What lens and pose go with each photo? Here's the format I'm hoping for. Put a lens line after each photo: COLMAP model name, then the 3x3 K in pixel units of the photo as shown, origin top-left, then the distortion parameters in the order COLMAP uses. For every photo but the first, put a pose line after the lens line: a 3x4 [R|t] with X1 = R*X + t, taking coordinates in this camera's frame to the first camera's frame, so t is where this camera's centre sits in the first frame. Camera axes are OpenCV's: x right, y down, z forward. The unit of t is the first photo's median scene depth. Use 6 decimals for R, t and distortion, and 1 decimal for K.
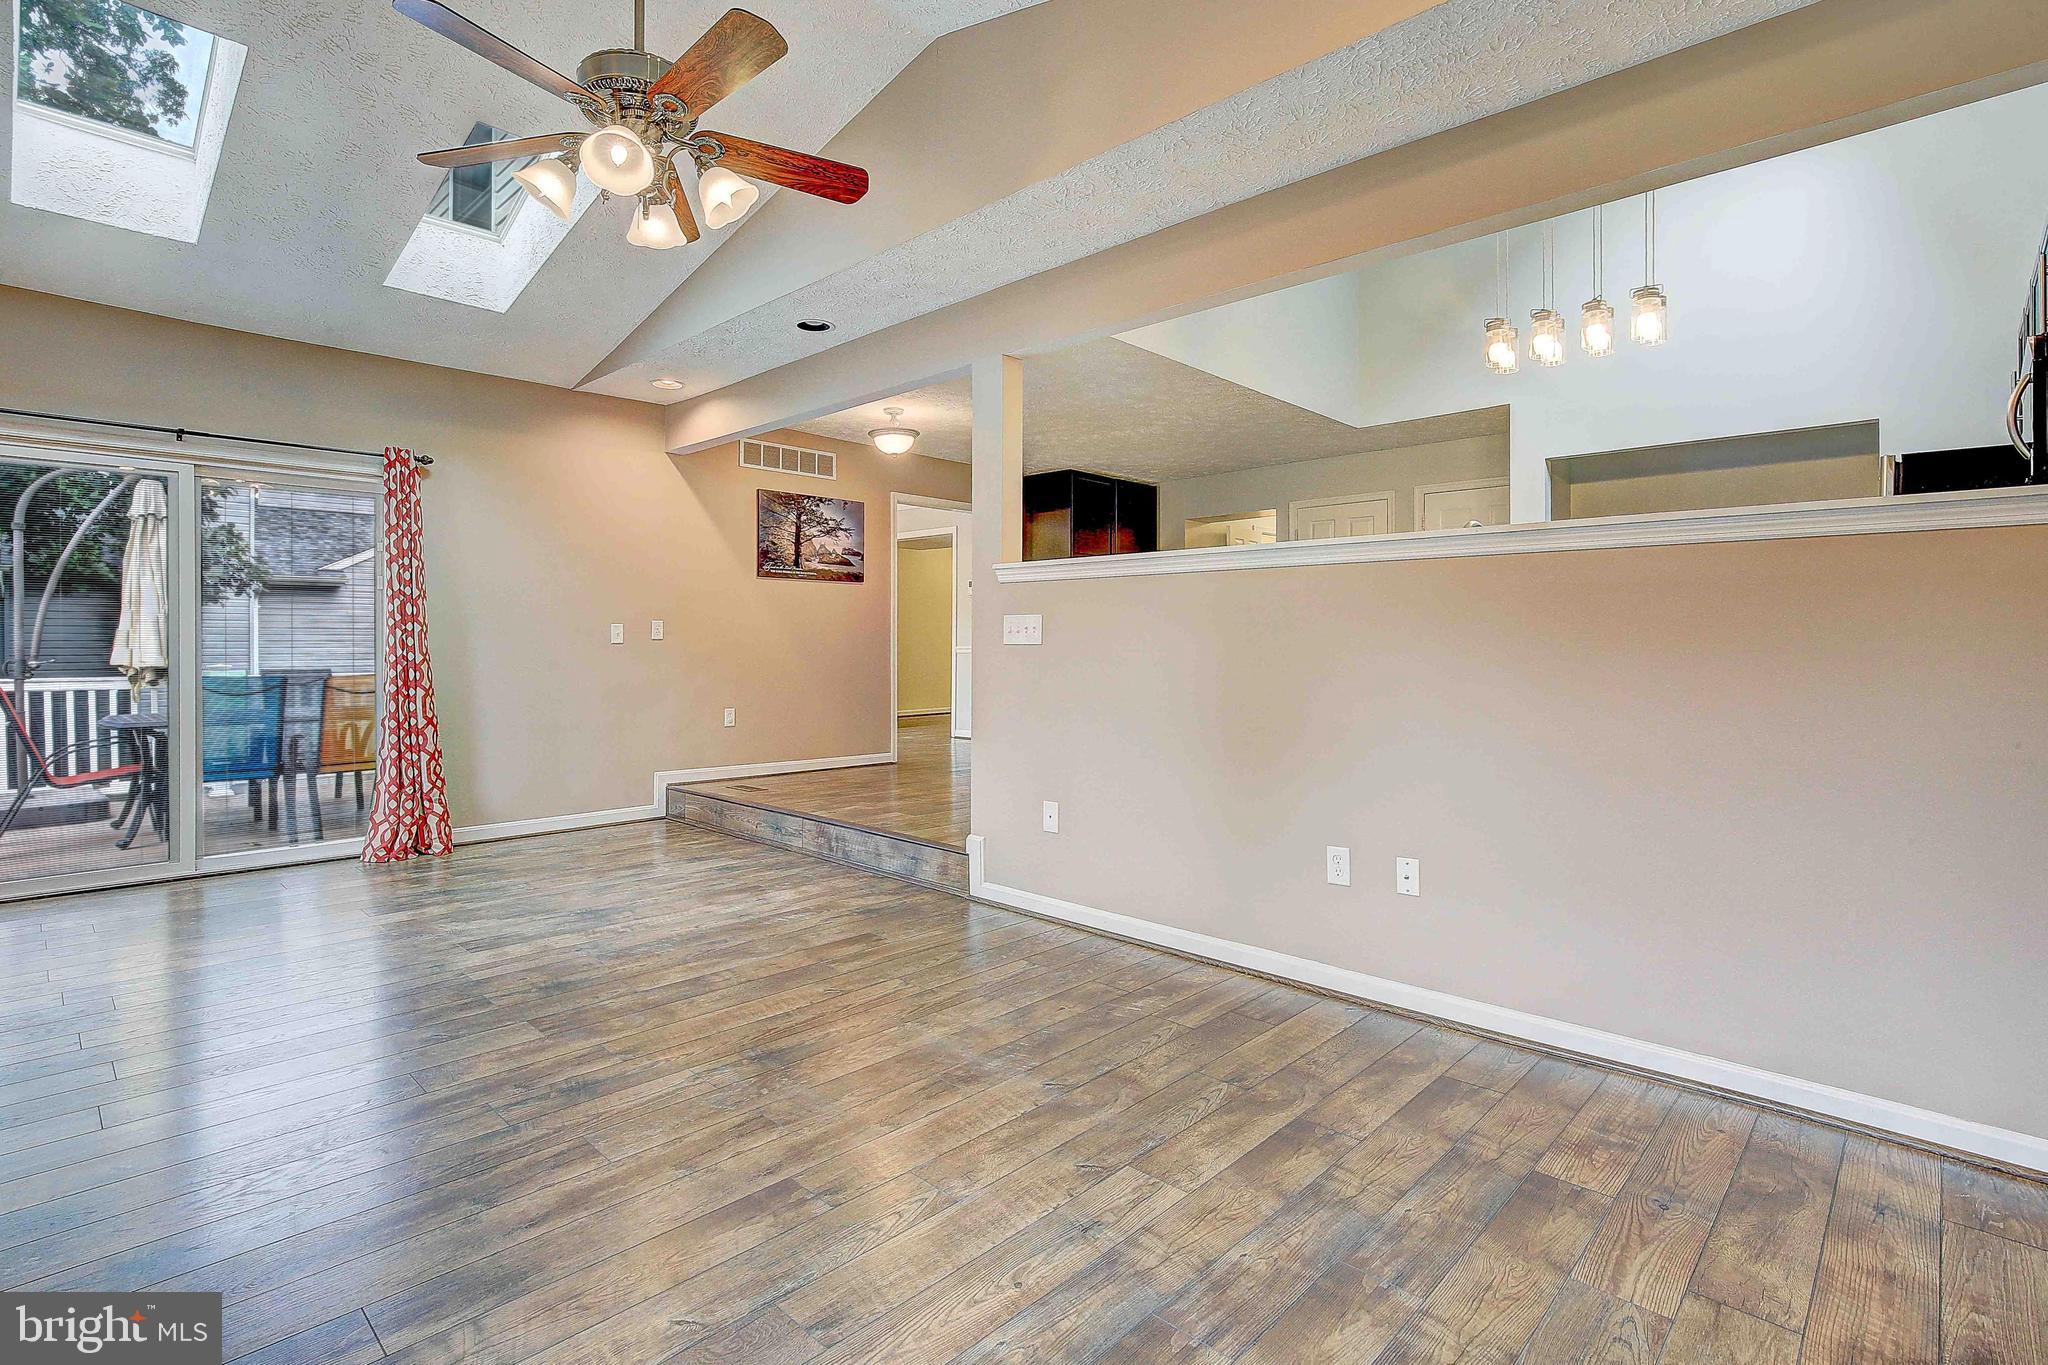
lens RADIAL K [[970.0, 0, 1004.5], [0, 970.0, 679.0], [0, 0, 1]] dist [-0.001131, 0.000804]
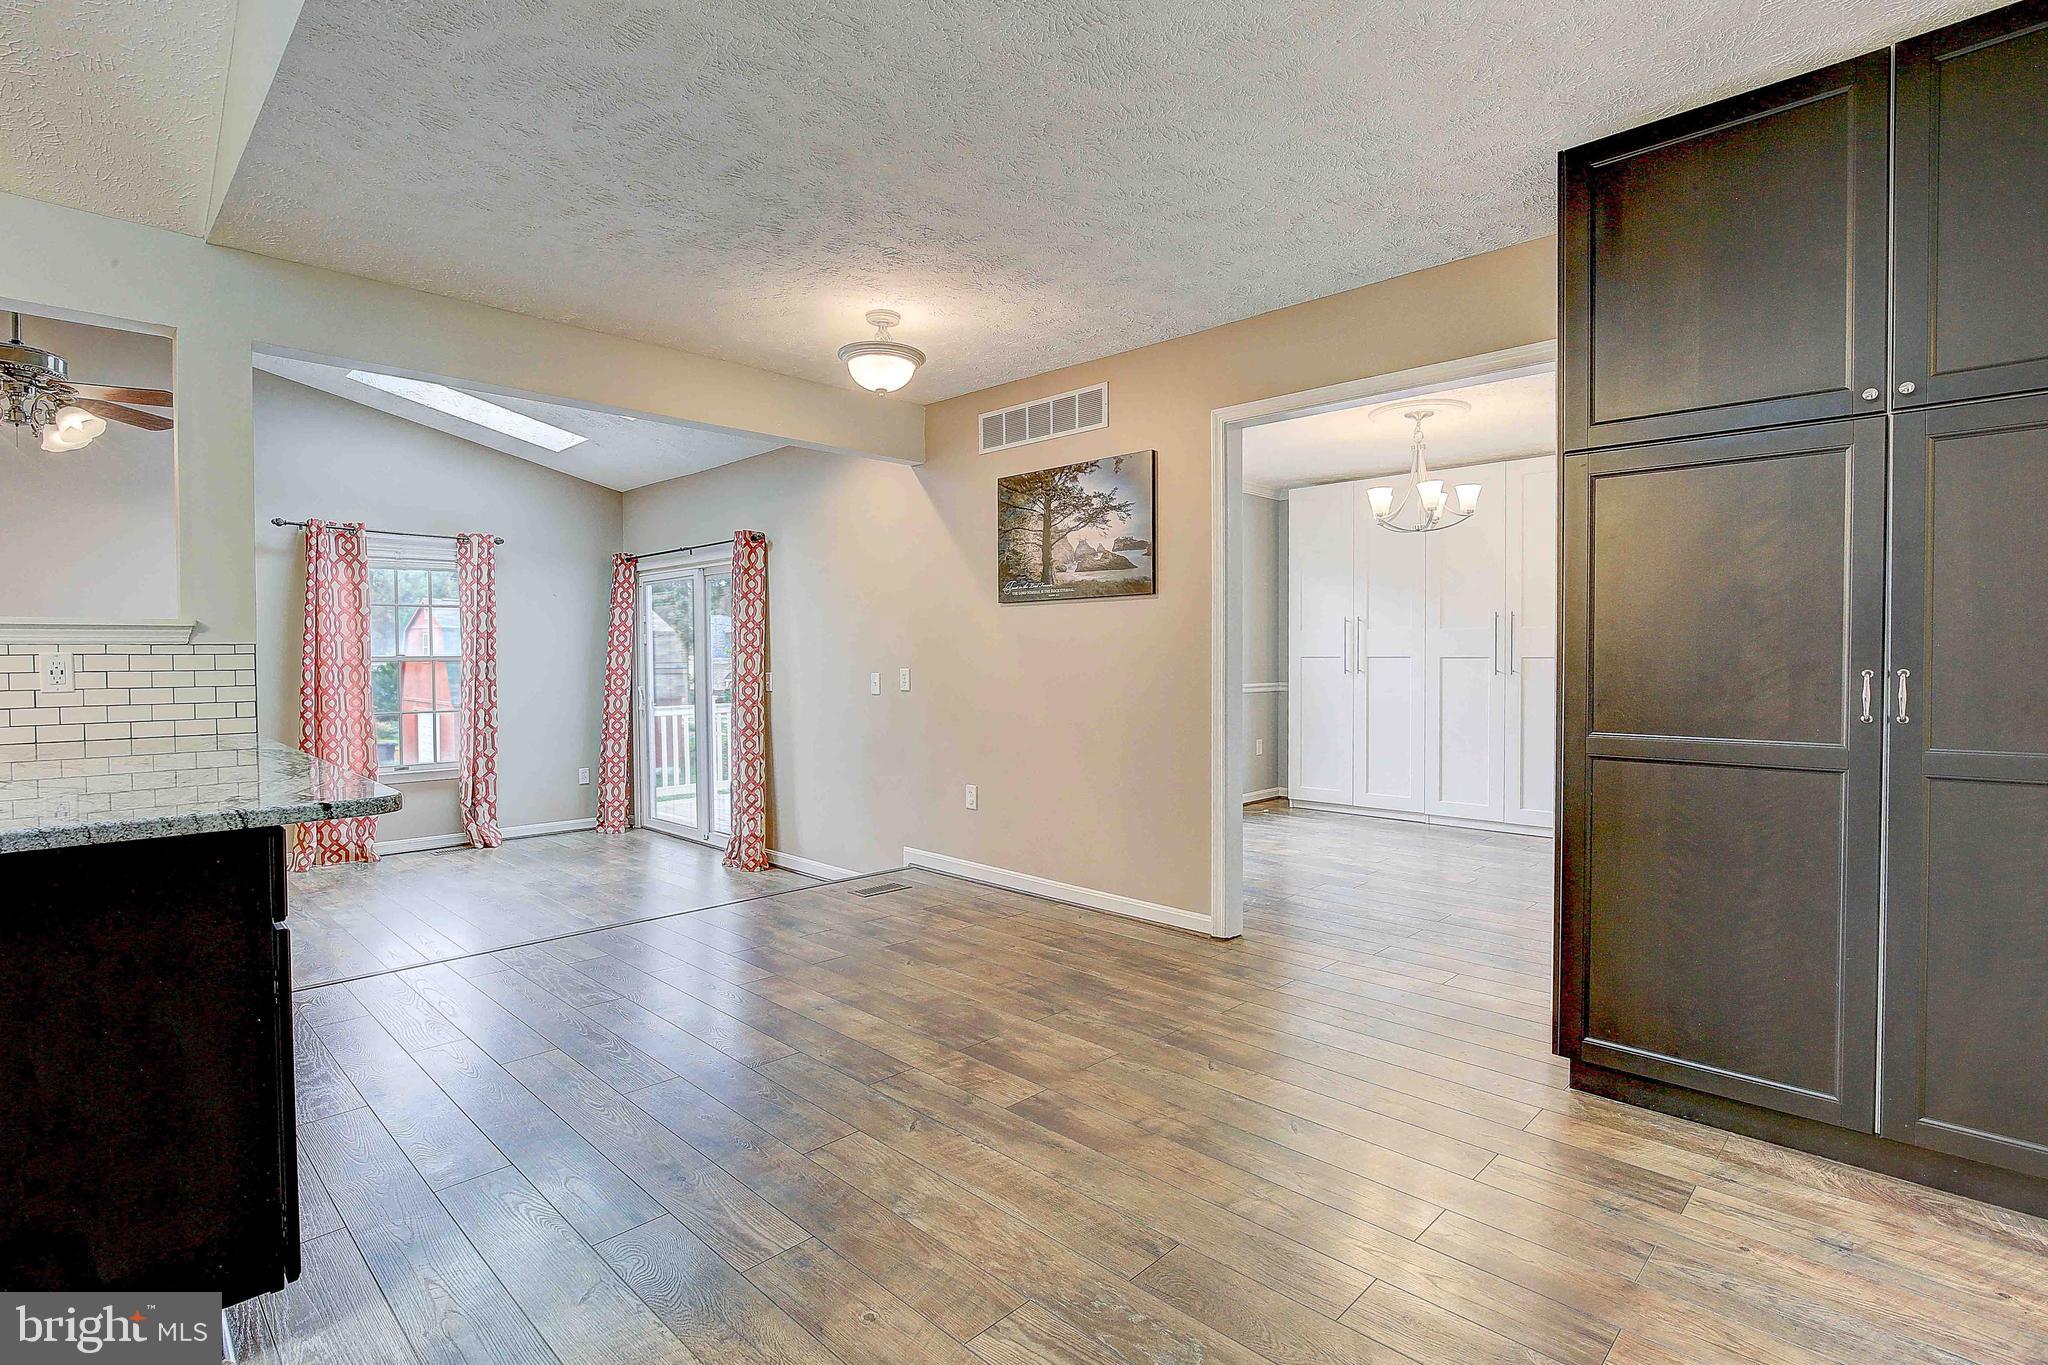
lens RADIAL K [[970.0, 0, 1004.5], [0, 970.0, 679.0], [0, 0, 1]] dist [-0.001131, 0.000804]
pose [[-0.013482, 0.022774, -0.999650, 0.431916], [-0.031431, 0.999237, 0.023189, -0.064944], [0.999415, 0.031733, -0.012755, 0.975322]]
